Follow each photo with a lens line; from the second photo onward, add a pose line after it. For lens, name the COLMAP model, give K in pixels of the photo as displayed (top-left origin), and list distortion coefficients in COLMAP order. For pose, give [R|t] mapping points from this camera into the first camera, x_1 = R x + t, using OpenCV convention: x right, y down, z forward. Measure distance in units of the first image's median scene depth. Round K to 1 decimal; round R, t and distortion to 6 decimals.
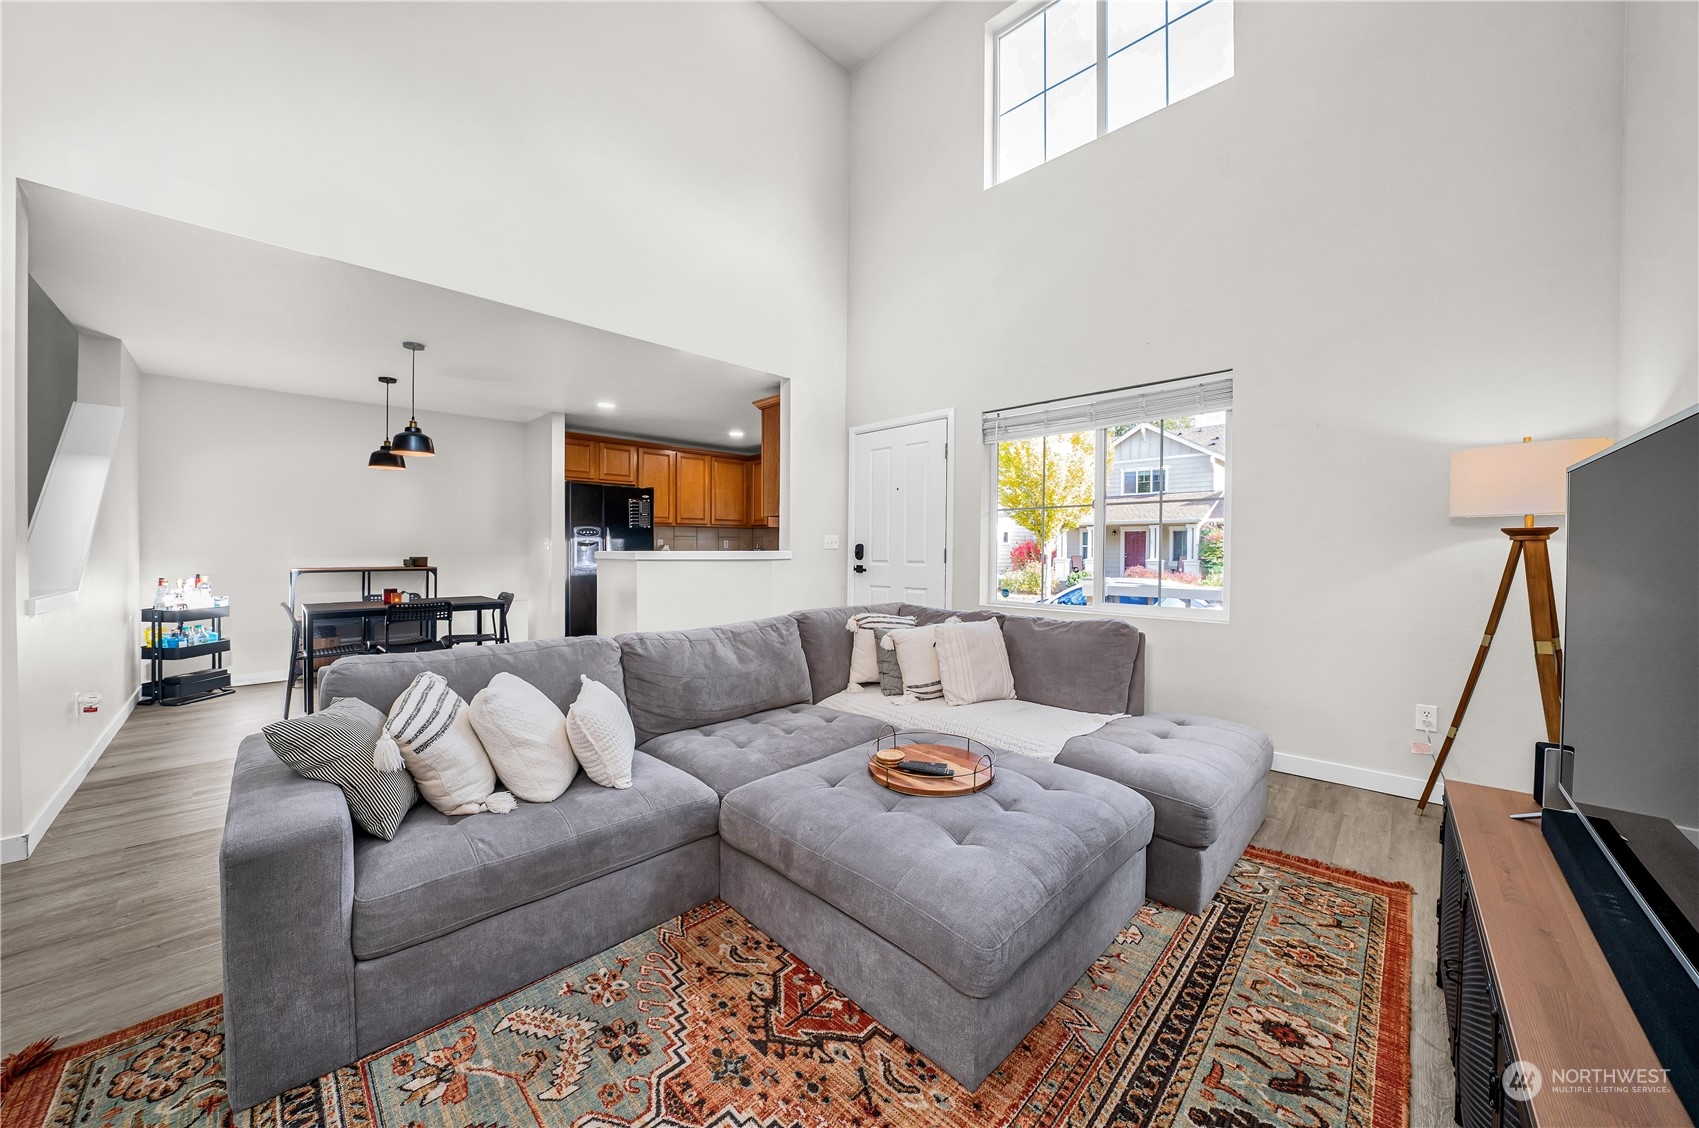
lens RADIAL K [[596.1, 0, 851.6], [0, 596.1, 557.3], [0, 0, 1]] dist [-0.027971, 0.002919]
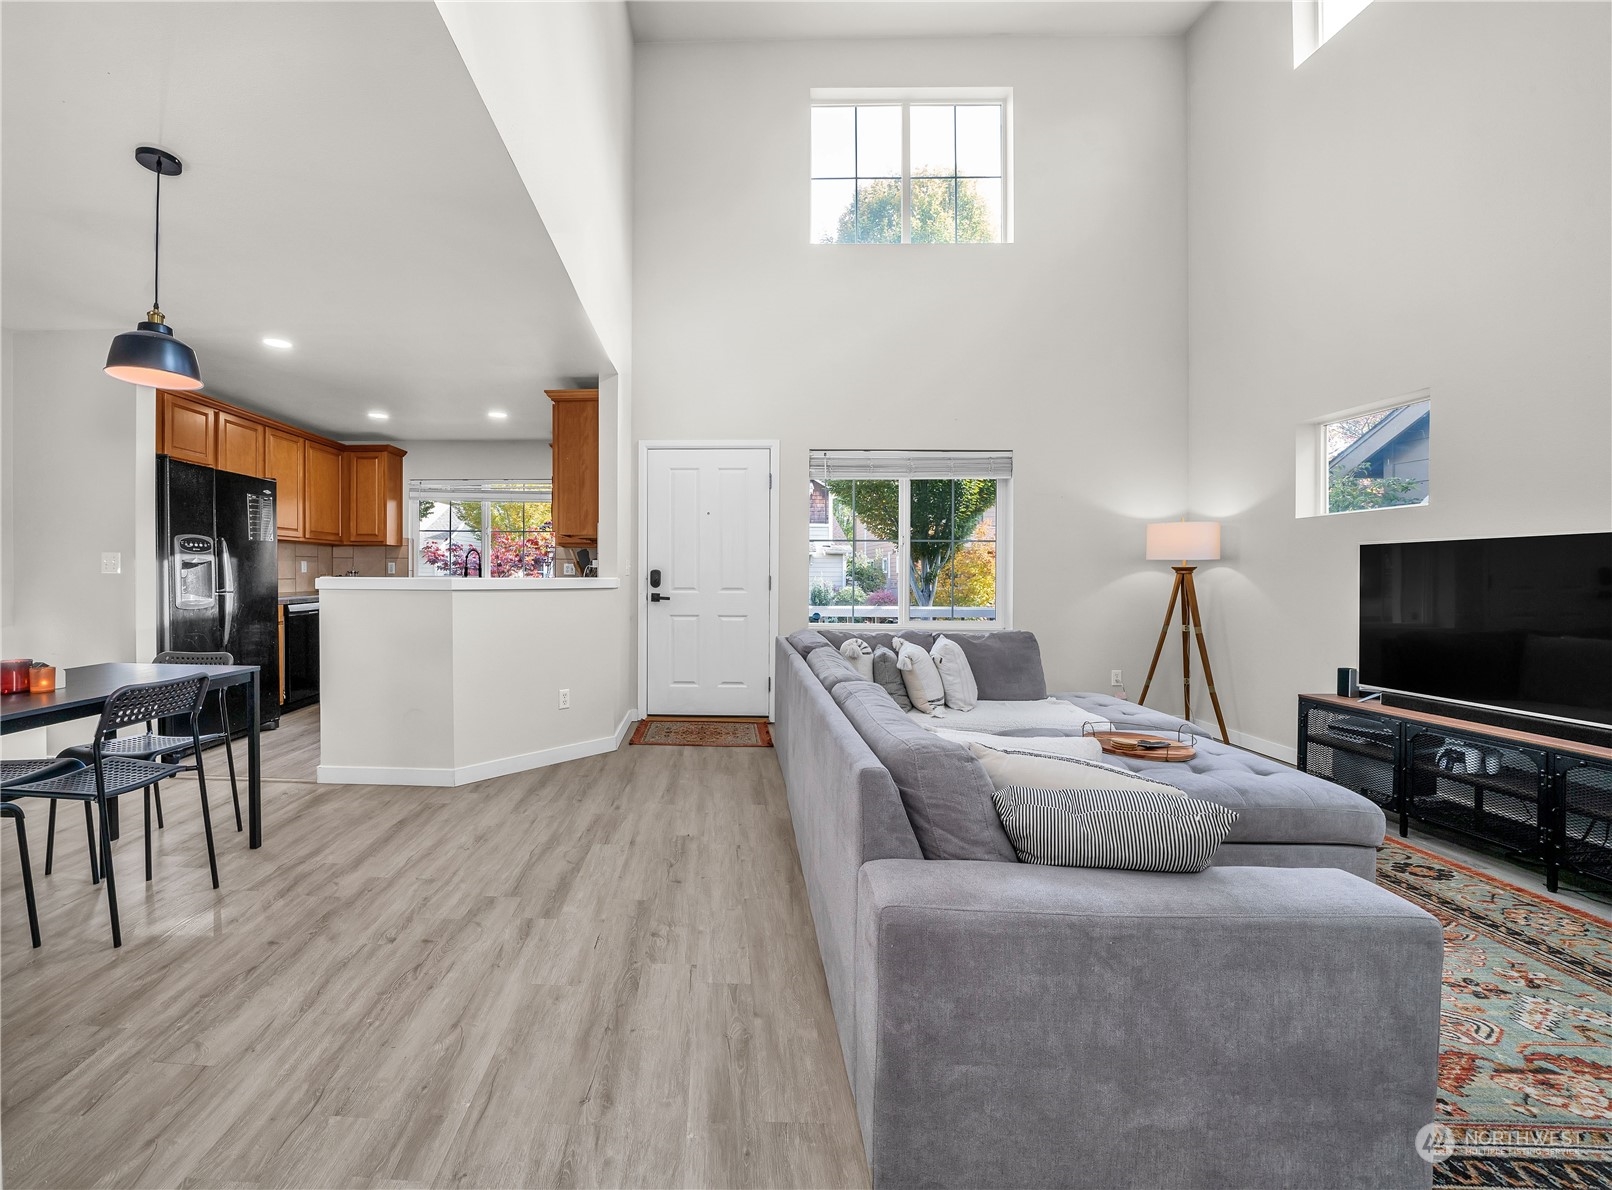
lens RADIAL K [[634.1, 0, 706.0], [0, 634.1, 573.1], [0, 0, 1]] dist [-0.017208, 0.001058]
pose [[0.735554, 0.006018, 0.677439, -0.919874], [0.006606, 0.999849, -0.016055, -0.002352], [-0.677434, 0.016285, 0.735403, 0.377128]]
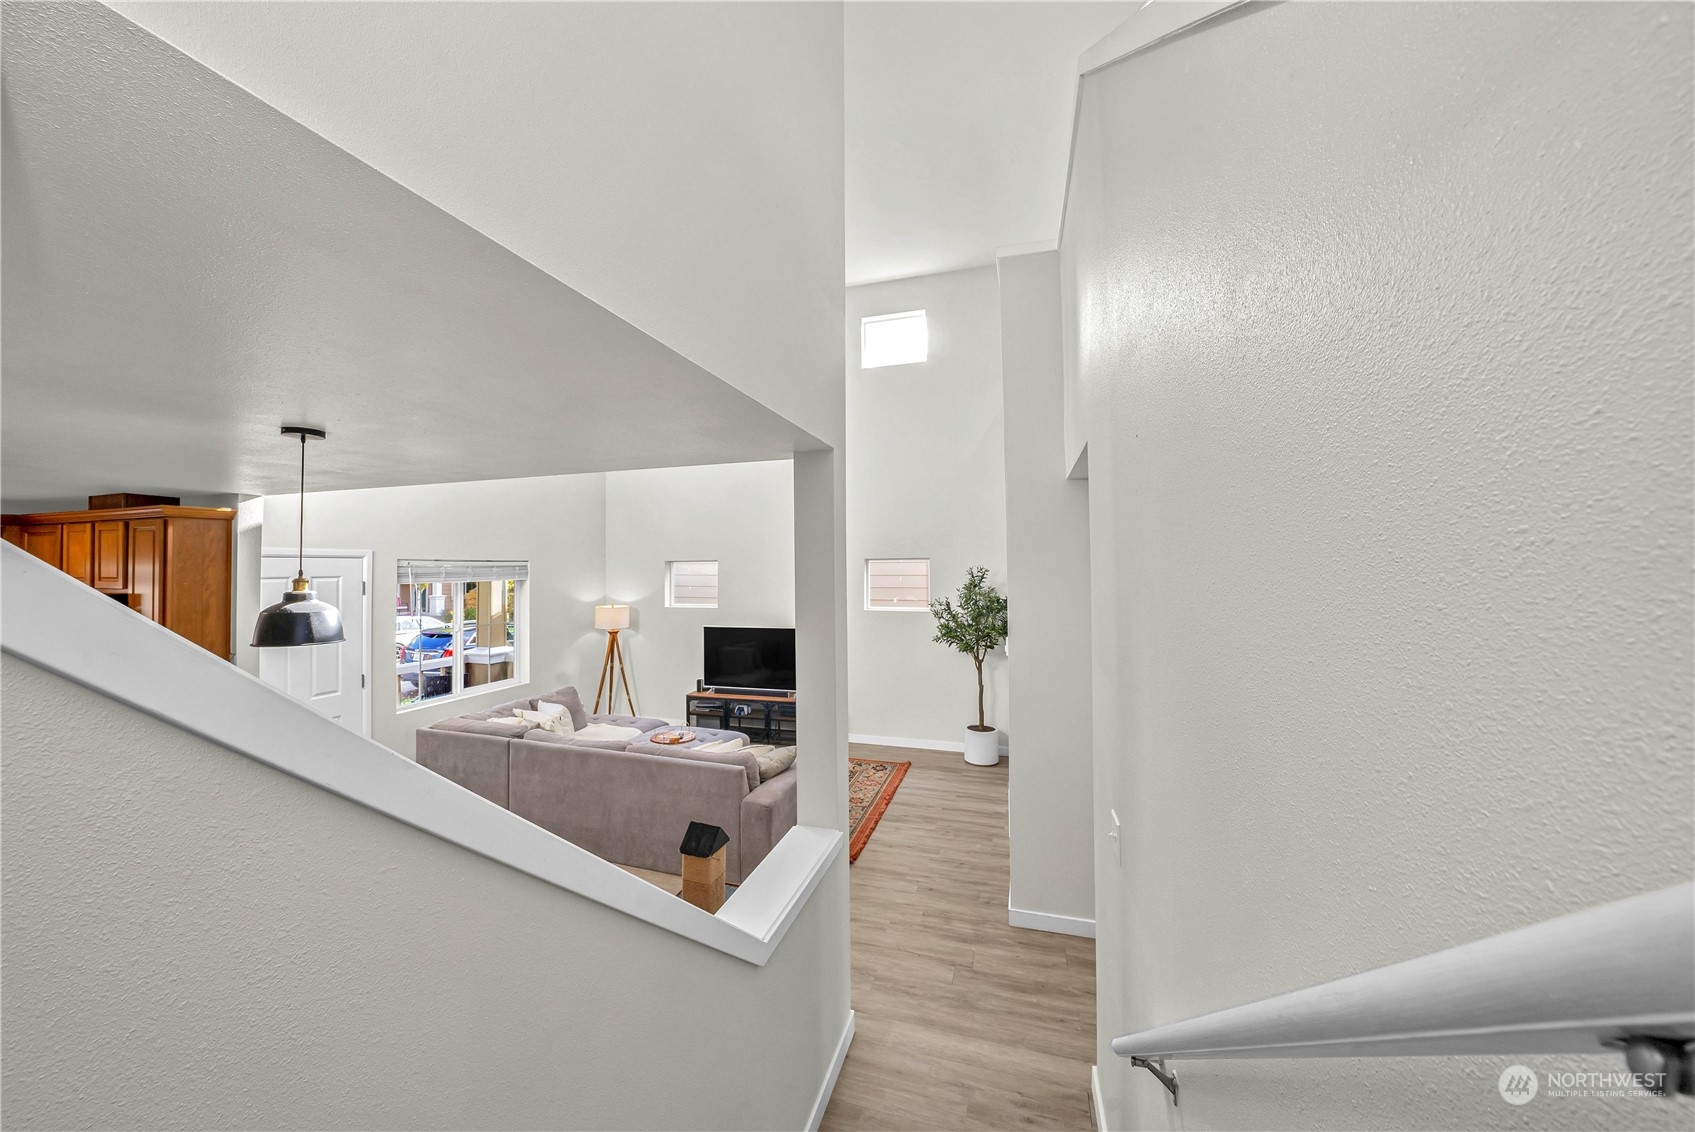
lens RADIAL K [[594.6, 0, 821.5], [0, 594.6, 562.2], [0, 0, 1]] dist [-0.027971, 0.002919]
pose [[-0.441907, 0.016736, 0.896905, -1.684393], [0.025149, 0.999664, -0.006262, -0.274605], [-0.896708, 0.019789, -0.442179, 0.986391]]
